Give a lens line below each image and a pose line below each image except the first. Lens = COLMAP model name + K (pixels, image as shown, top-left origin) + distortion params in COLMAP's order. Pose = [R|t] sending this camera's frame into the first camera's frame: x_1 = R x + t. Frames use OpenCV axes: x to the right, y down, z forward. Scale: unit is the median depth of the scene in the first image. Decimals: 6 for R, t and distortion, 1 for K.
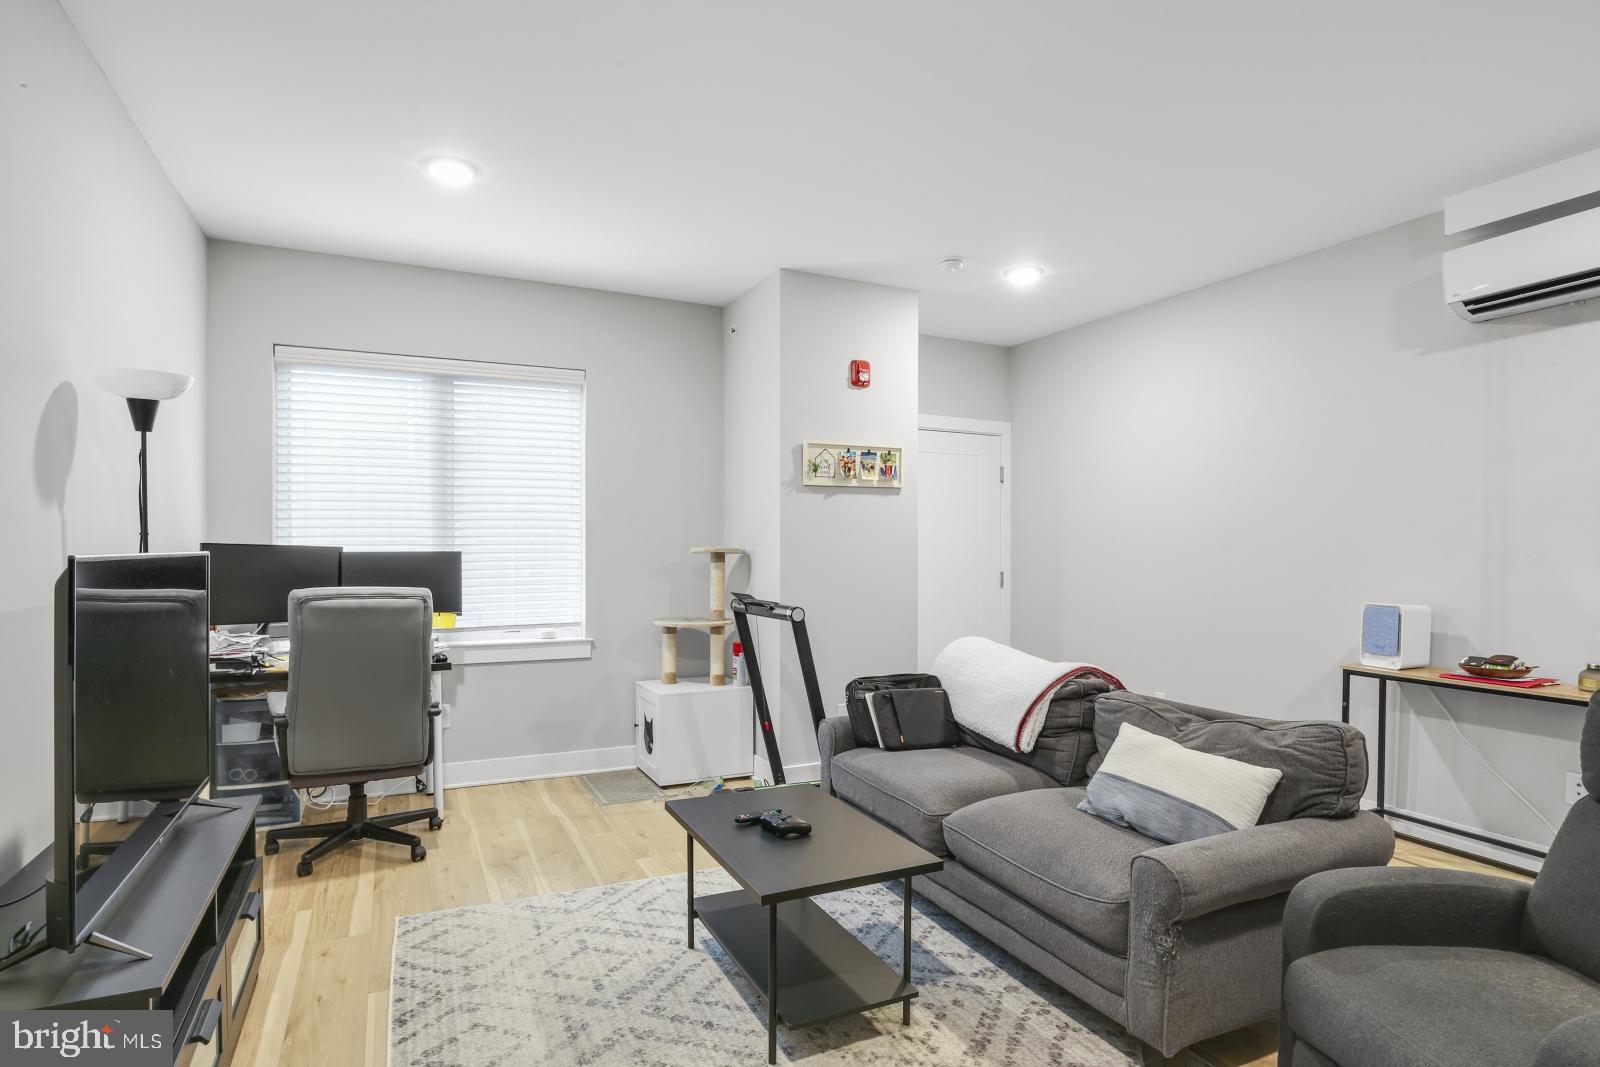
lens RADIAL K [[832.3, 0, 800.0], [0, 832.3, 533.5], [0, 0, 1]] dist [-0.001966, -0.000210]
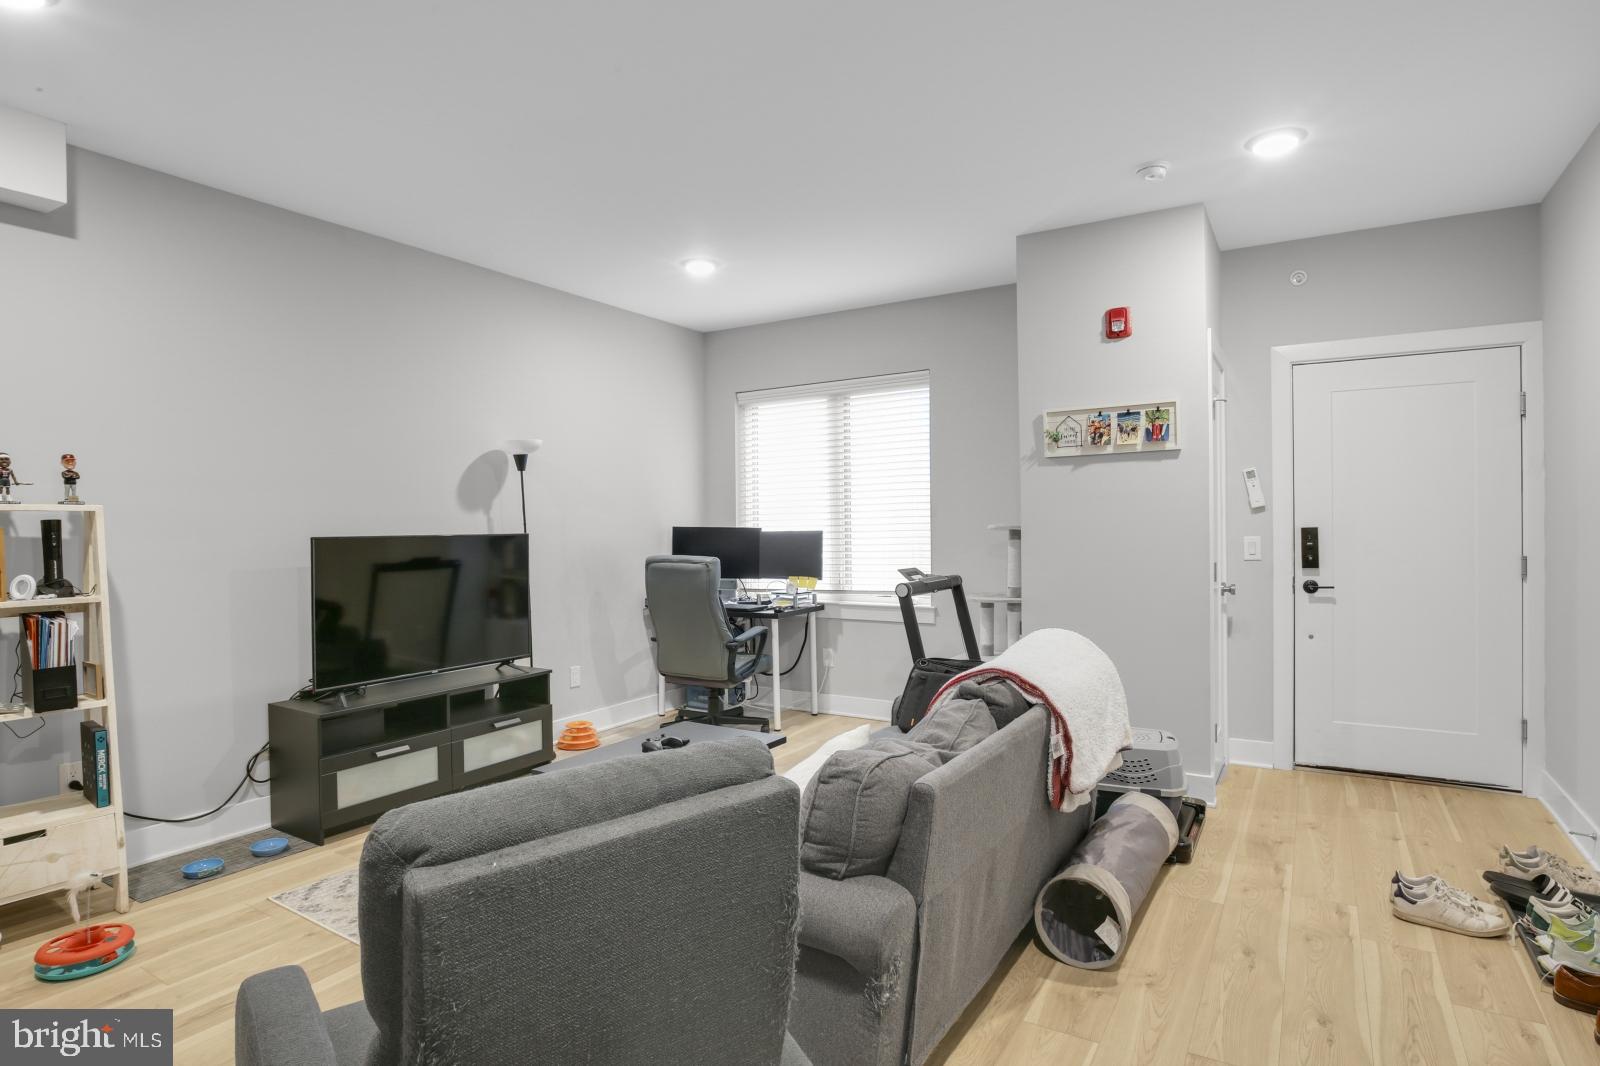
lens RADIAL K [[848.7, 0, 803.2], [0, 848.7, 524.1], [0, 0, 1]] dist [0.000008, 0.000204]
pose [[0.556333, -0.011406, -0.830881, 0.628247], [0.029258, 0.999555, 0.005869, 0.002990], [0.830444, -0.027575, 0.556419, 0.229698]]
